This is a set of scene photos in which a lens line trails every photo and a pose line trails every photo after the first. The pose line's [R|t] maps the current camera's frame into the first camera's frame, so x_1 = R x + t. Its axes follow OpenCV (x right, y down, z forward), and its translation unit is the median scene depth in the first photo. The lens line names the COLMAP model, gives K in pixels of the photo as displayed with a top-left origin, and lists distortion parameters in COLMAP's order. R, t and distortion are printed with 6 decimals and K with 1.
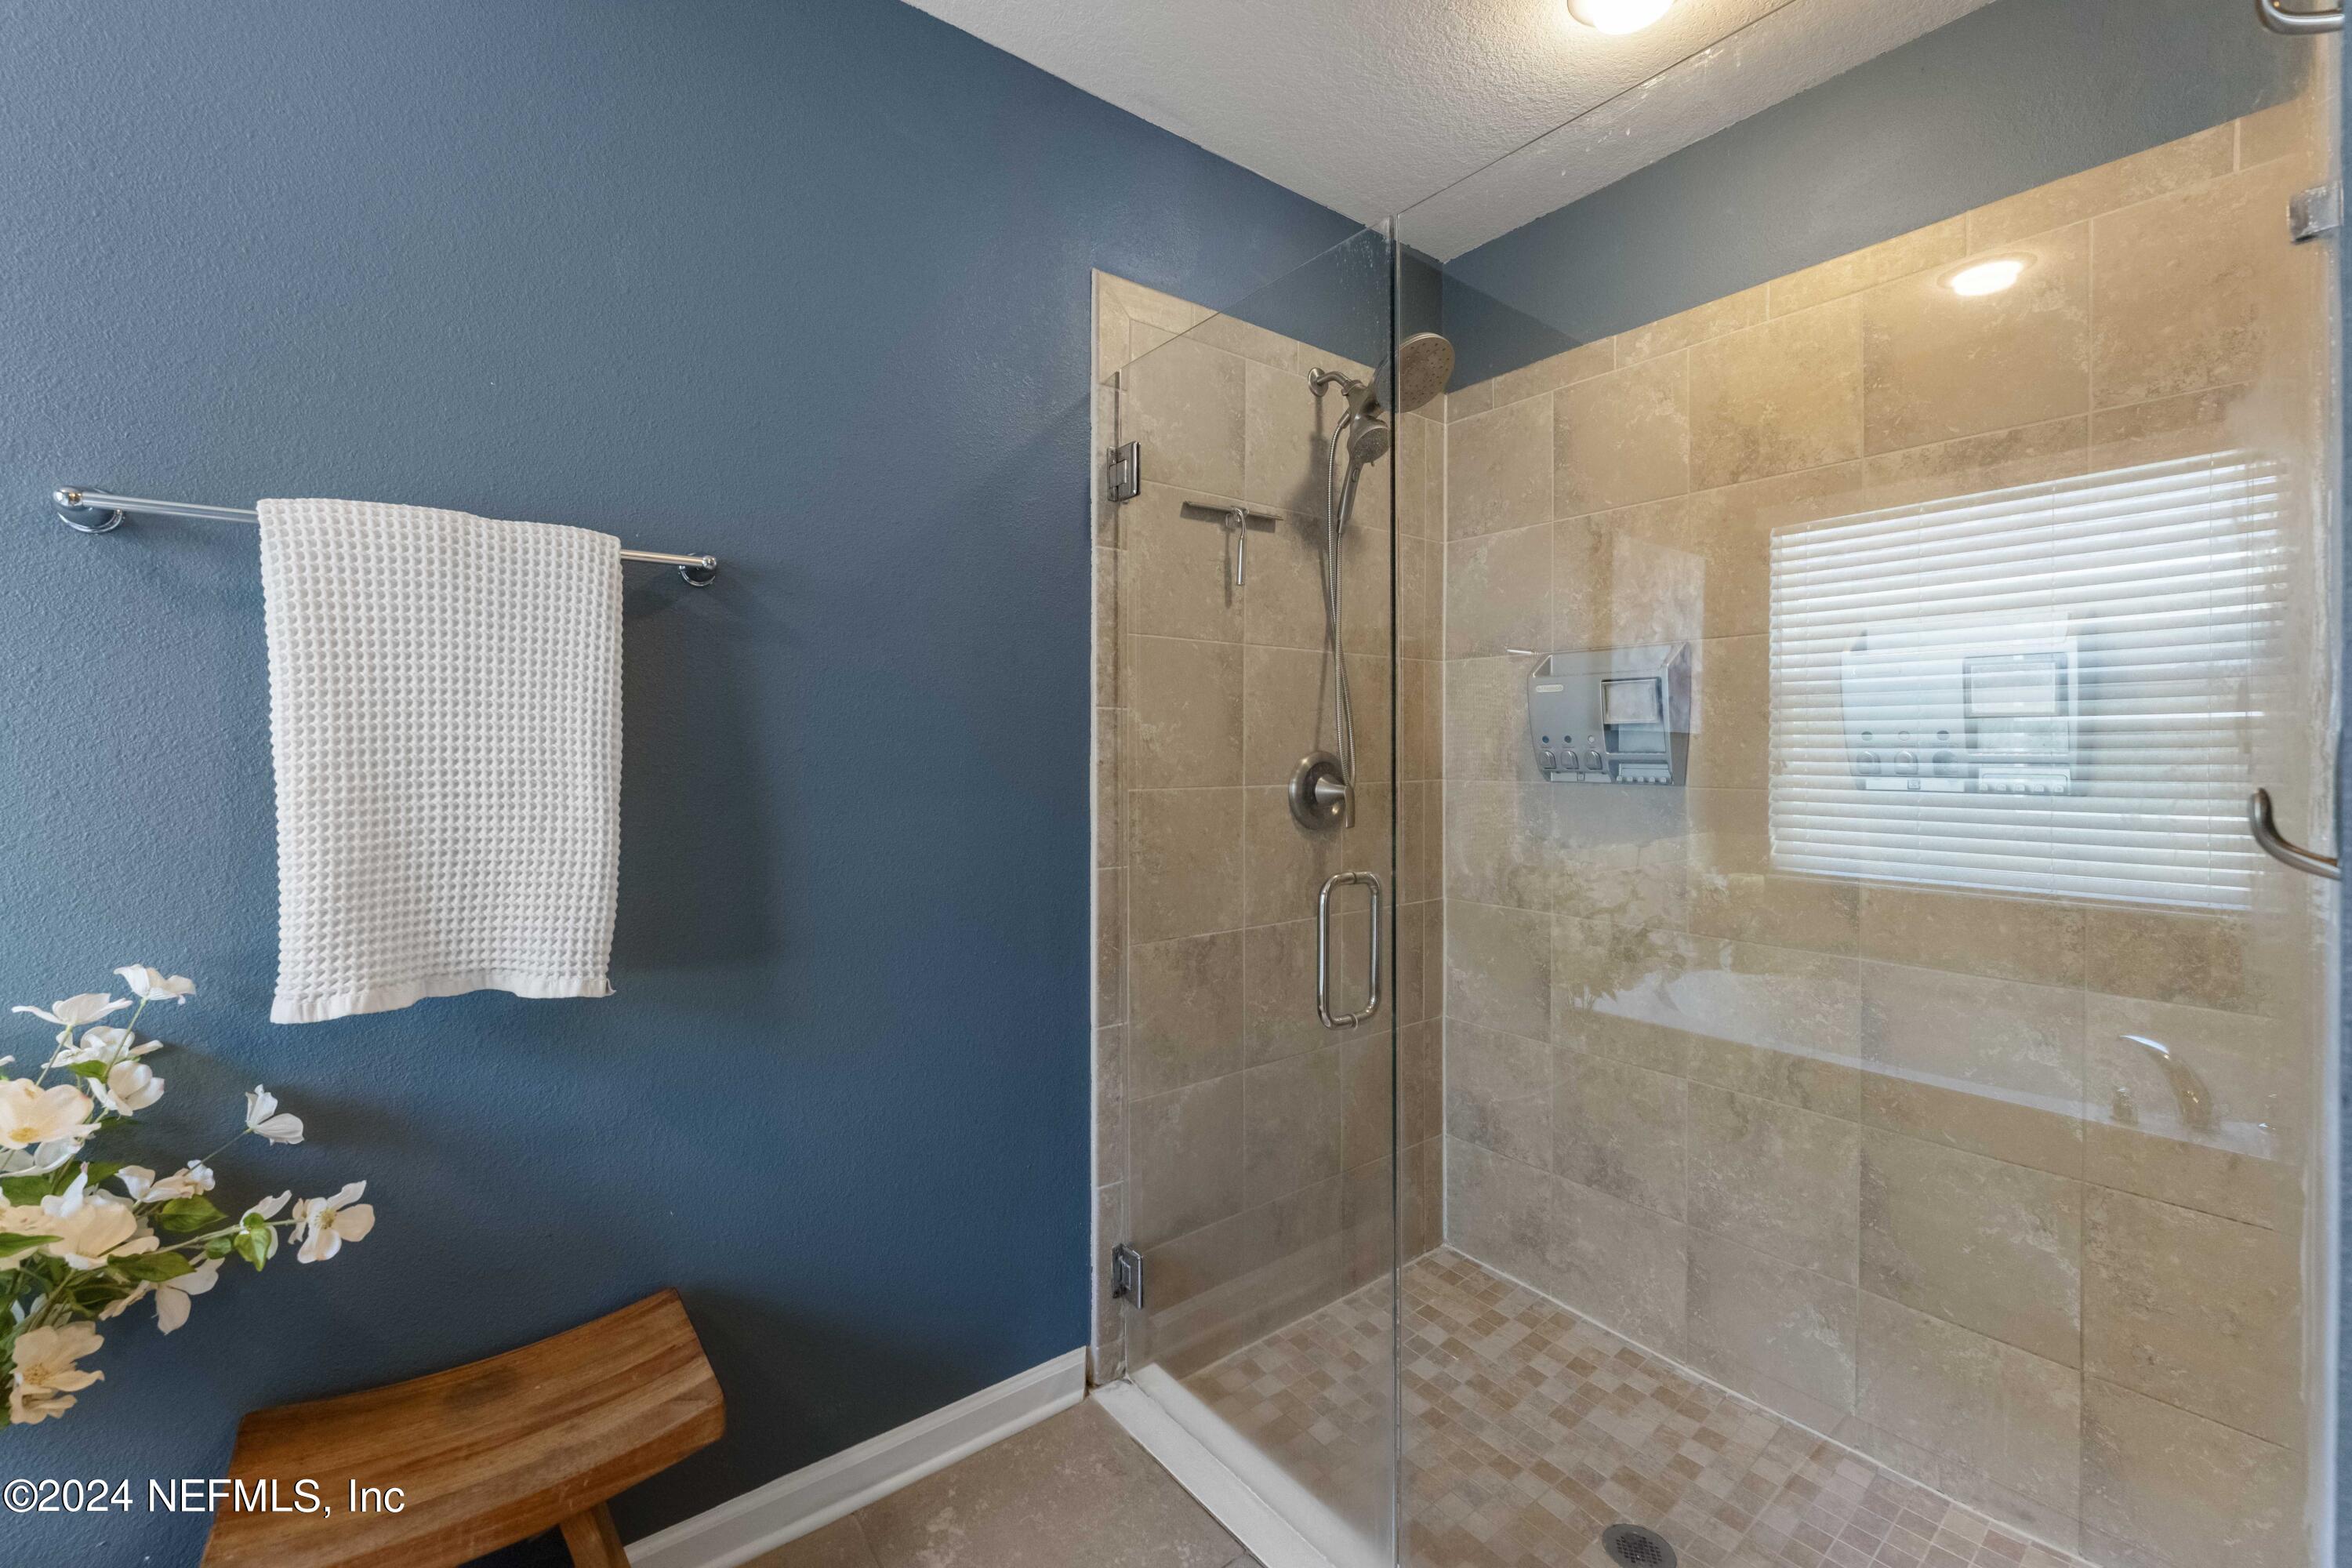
lens RADIAL K [[953.1, 0, 1176.2], [0, 953.1, 754.0], [0, 0, 1]] dist [-0.000461, -0.000608]
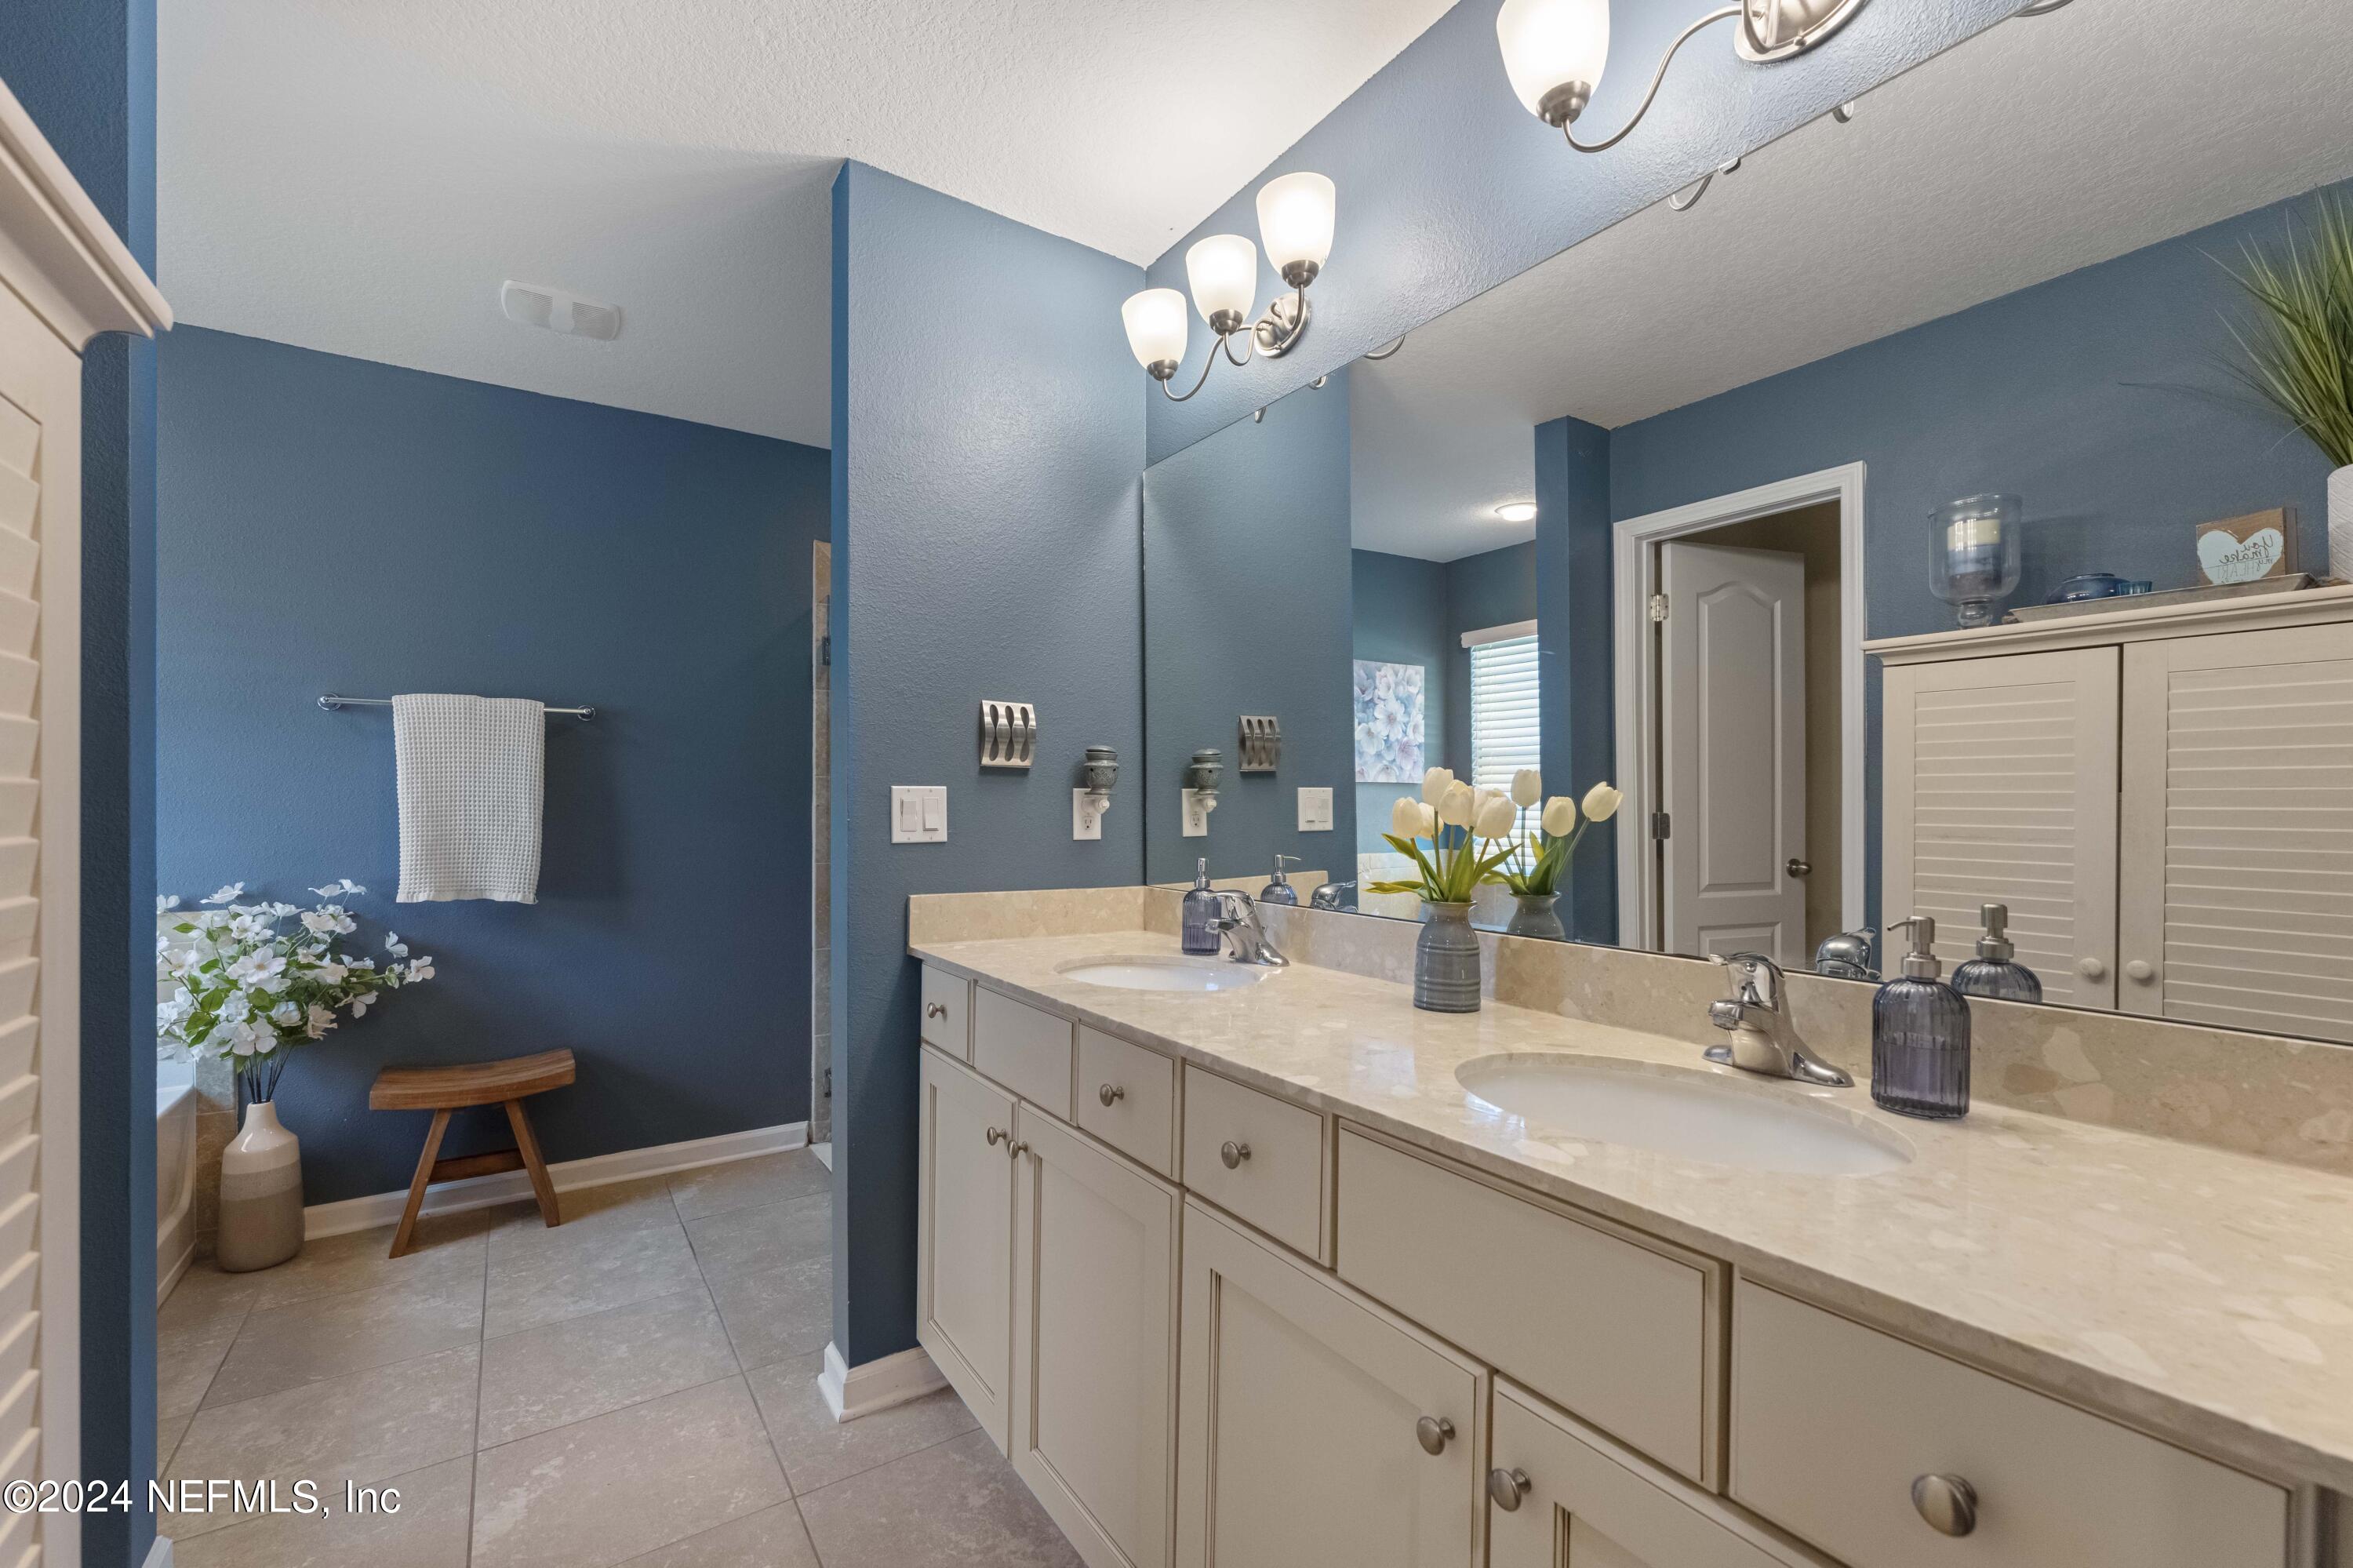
lens RADIAL K [[953.5, 0, 1187.4], [0, 953.5, 806.2], [0, 0, 1]] dist [-0.000461, -0.000608]
pose [[0.999196, 0.002742, -0.039995, 1.205971], [-0.003006, 0.999974, -0.006522, 0.032648], [0.039976, 0.006637, 0.999179, -1.395875]]
